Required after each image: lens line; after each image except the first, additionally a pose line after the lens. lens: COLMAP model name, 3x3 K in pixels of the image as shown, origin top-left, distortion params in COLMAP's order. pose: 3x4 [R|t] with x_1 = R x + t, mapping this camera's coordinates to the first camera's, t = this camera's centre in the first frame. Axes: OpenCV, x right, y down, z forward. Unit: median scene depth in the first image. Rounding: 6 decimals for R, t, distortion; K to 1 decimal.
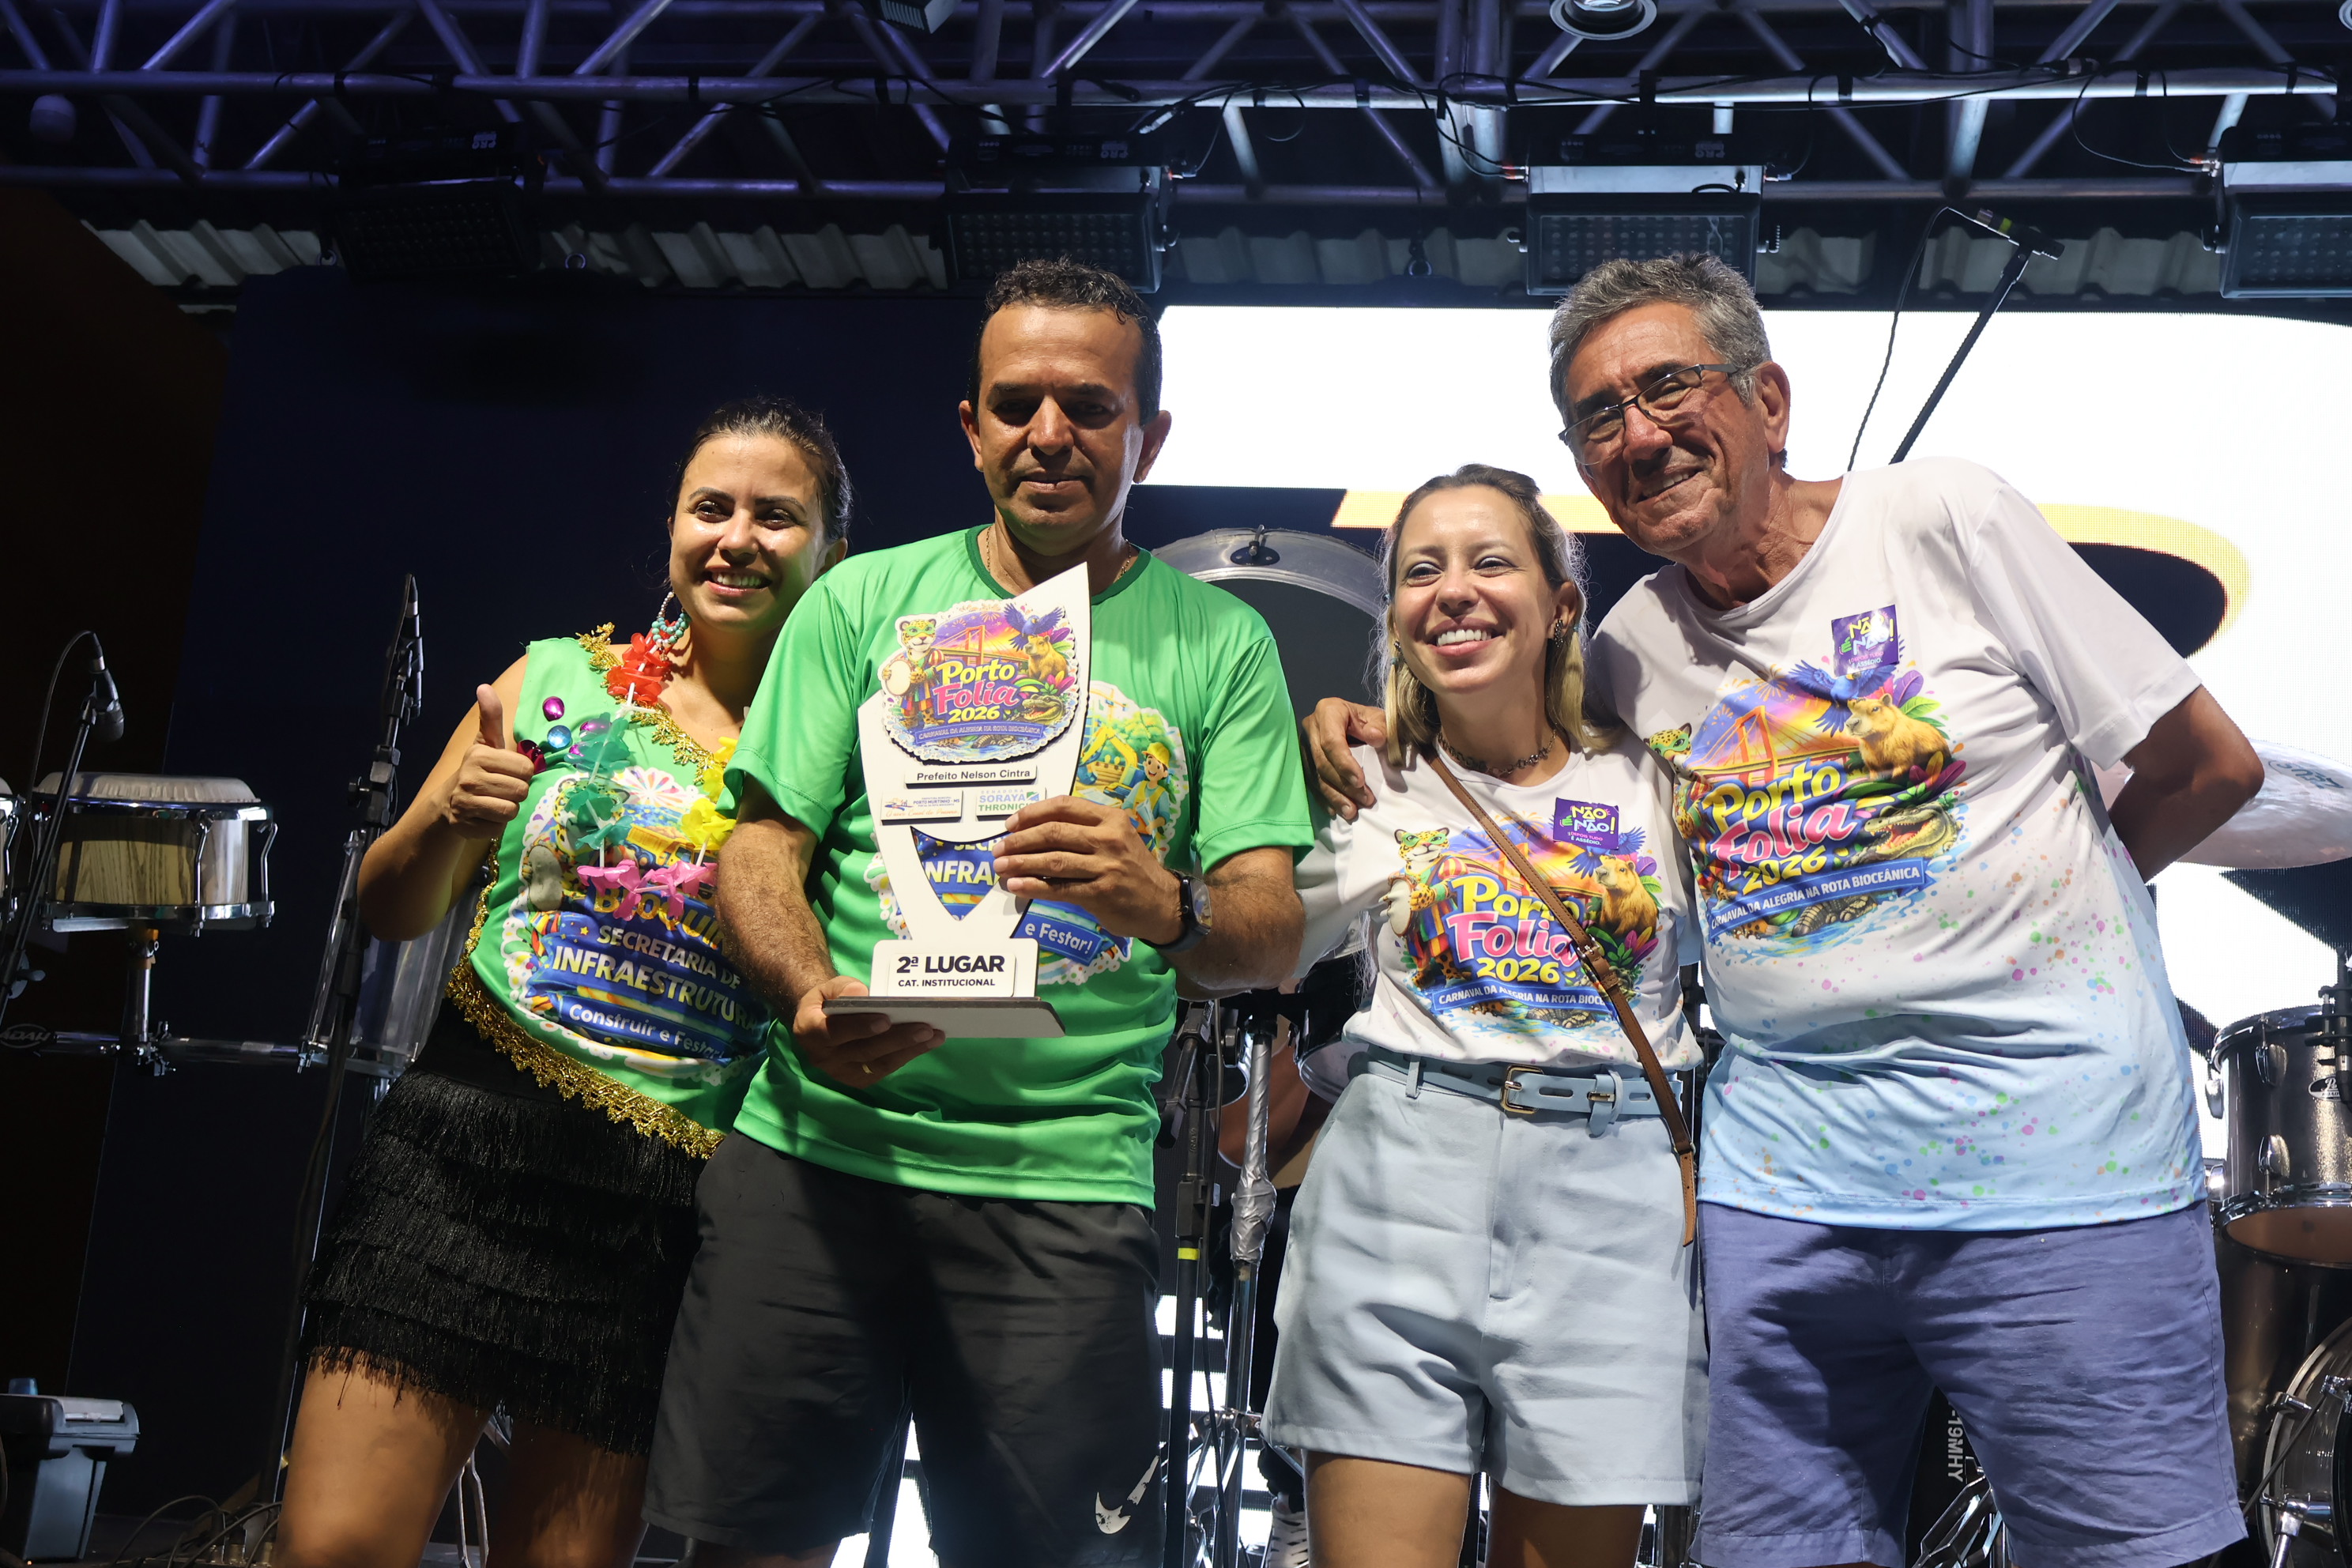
lens RADIAL K [[2775.5, 0, 1176.0], [0, 2775.5, 784.0], [0, 0, 1]] dist [0.007718, 0.035892]
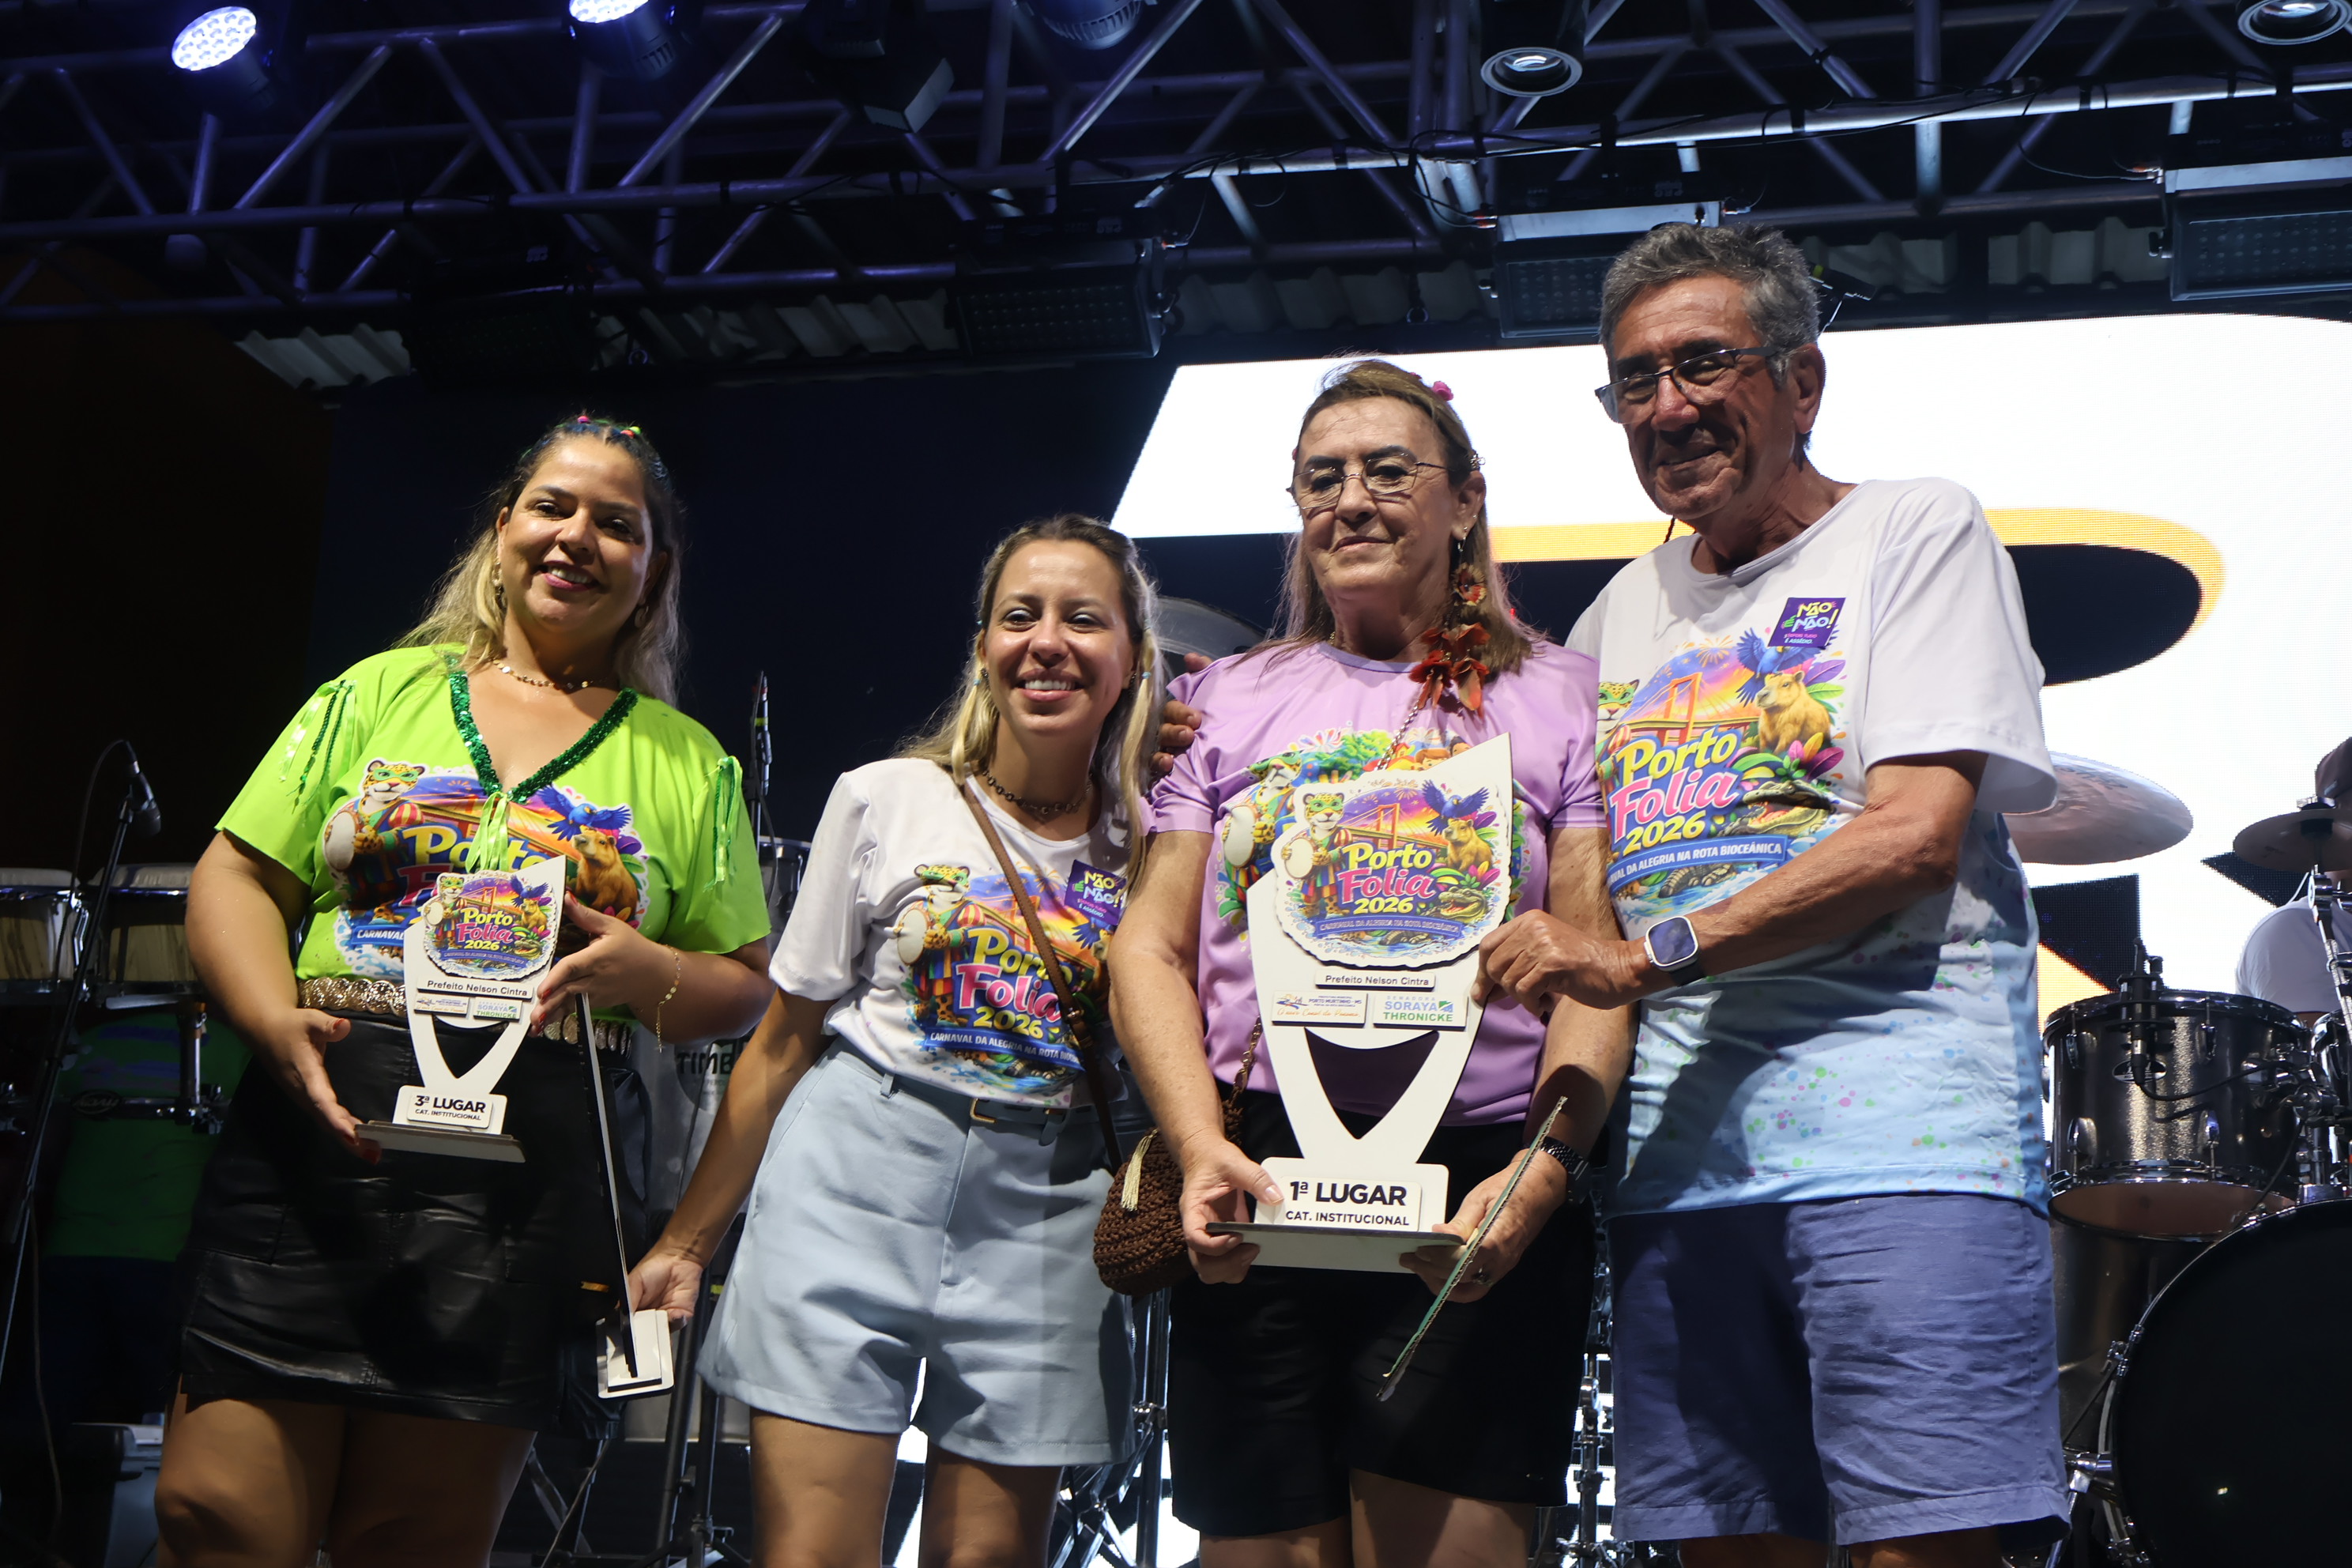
lens RADIAL K [[2775.5, 0, 1176.0], [0, 2775.5, 784.0], [0, 0, 1]] dist [0.007718, 0.035892]
pose [[0.994490, -0.048084, -0.093157, 0.091722], [0.047466, 0.998834, -0.008841, -0.004841], [0.093474, 0.004370, 0.995612, -0.051571]]
